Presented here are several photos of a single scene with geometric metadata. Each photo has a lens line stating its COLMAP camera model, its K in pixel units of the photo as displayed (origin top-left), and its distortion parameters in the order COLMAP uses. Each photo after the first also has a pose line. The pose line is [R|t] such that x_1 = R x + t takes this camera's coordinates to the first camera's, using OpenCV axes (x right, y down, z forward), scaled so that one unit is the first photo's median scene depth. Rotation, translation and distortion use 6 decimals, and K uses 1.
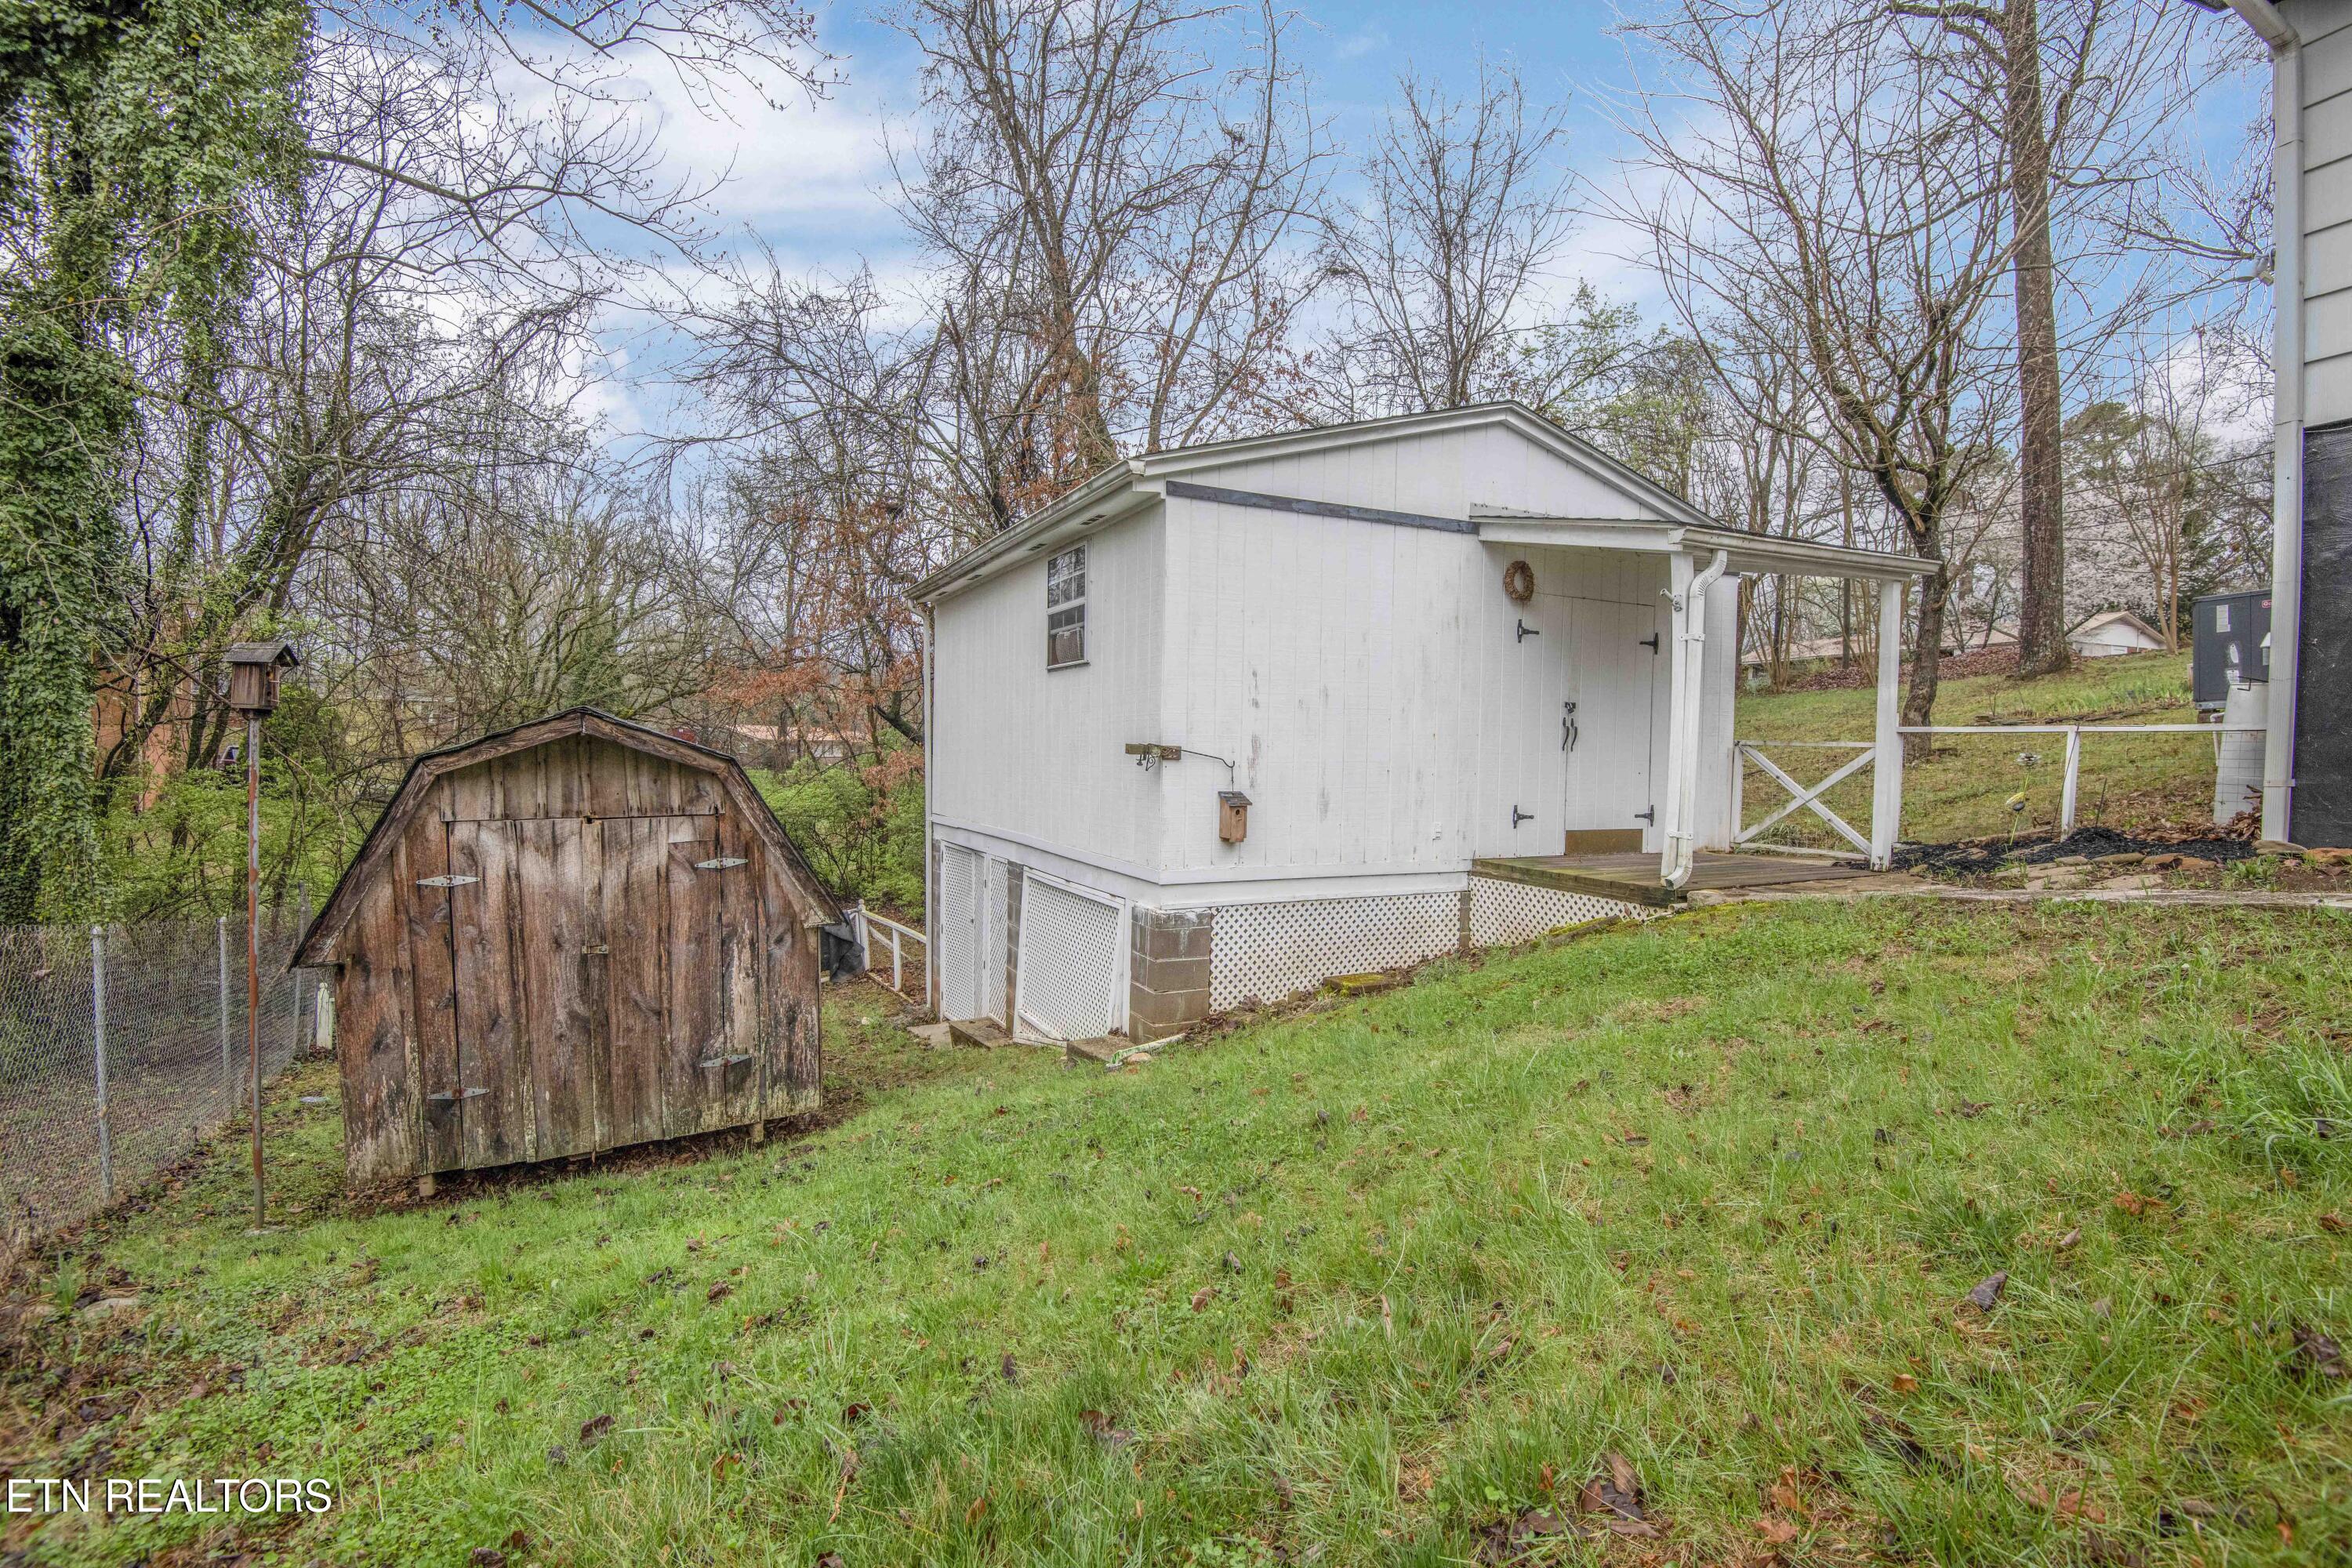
lens RADIAL K [[1087.6, 0, 1176.0], [0, 1087.6, 784.0], [0, 0, 1]] dist [-0.000232, -0.037253]
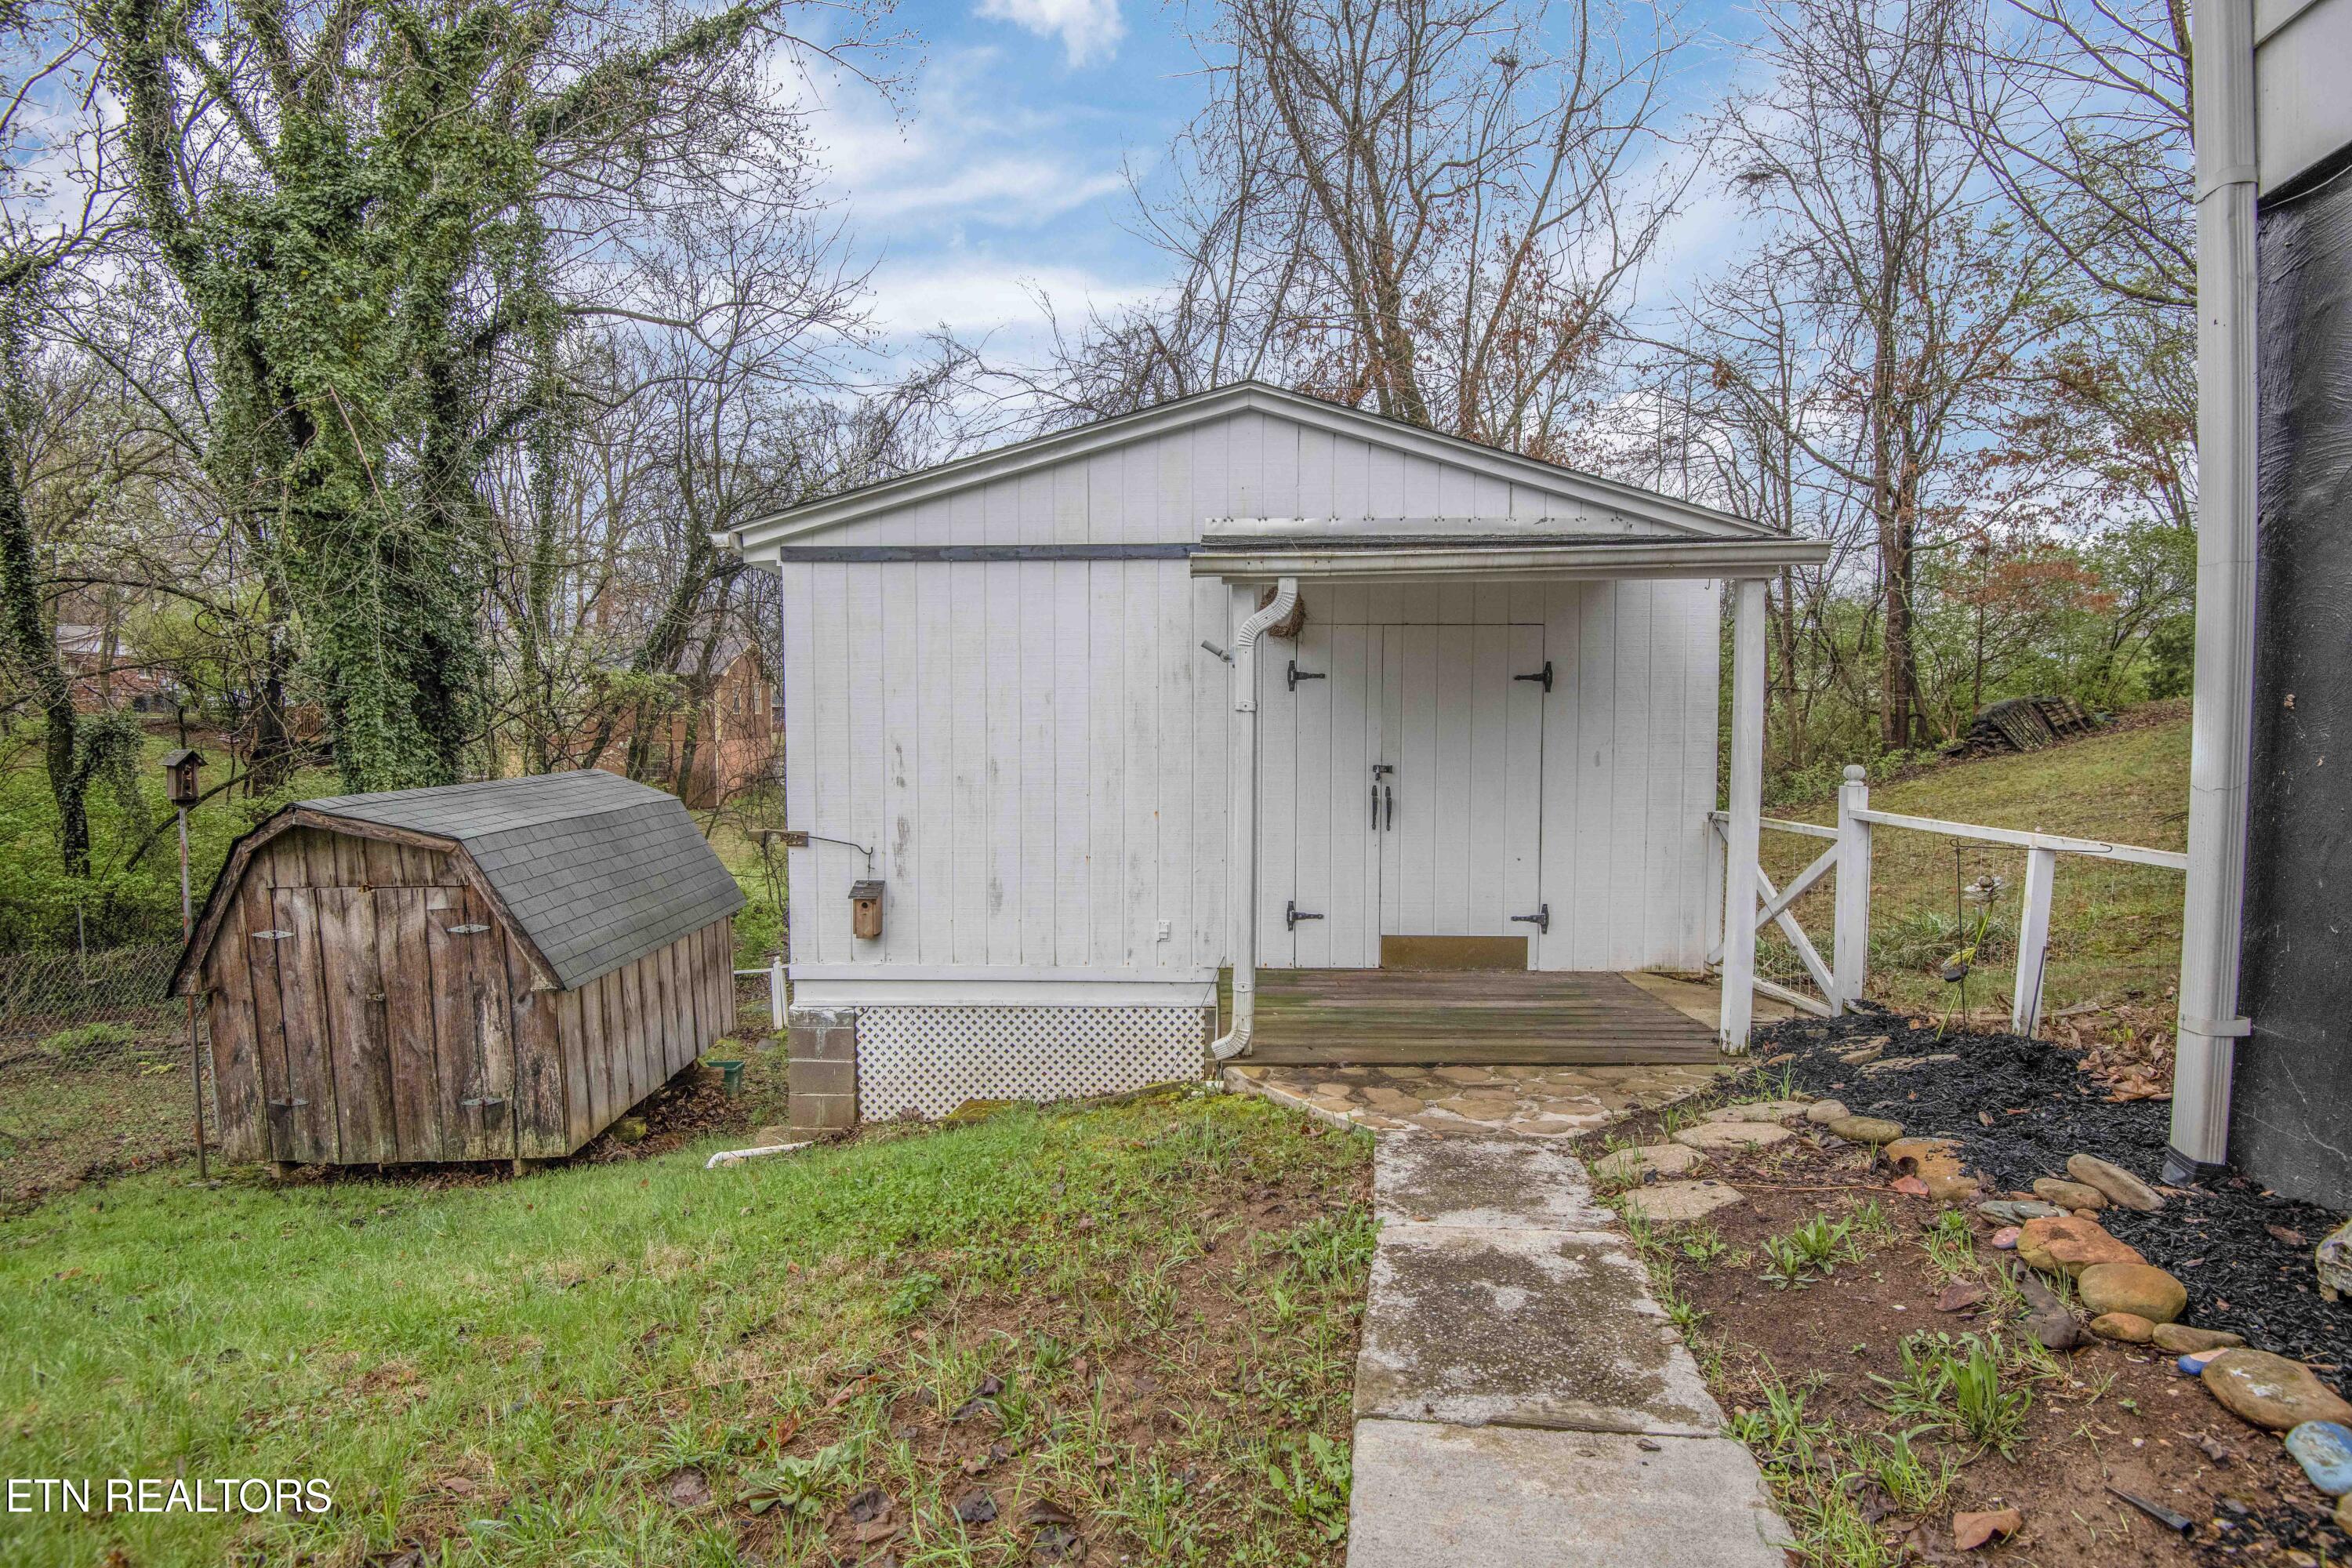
lens RADIAL K [[1098.2, 0, 1176.0], [0, 1098.2, 784.0], [0, 0, 1]] dist [-0.012969, -0.026067]
pose [[0.882781, 0.005719, -0.469750, 0.758054], [-0.000317, 0.999933, 0.011578, -0.090796], [0.469784, -0.010072, 0.882724, 0.343924]]
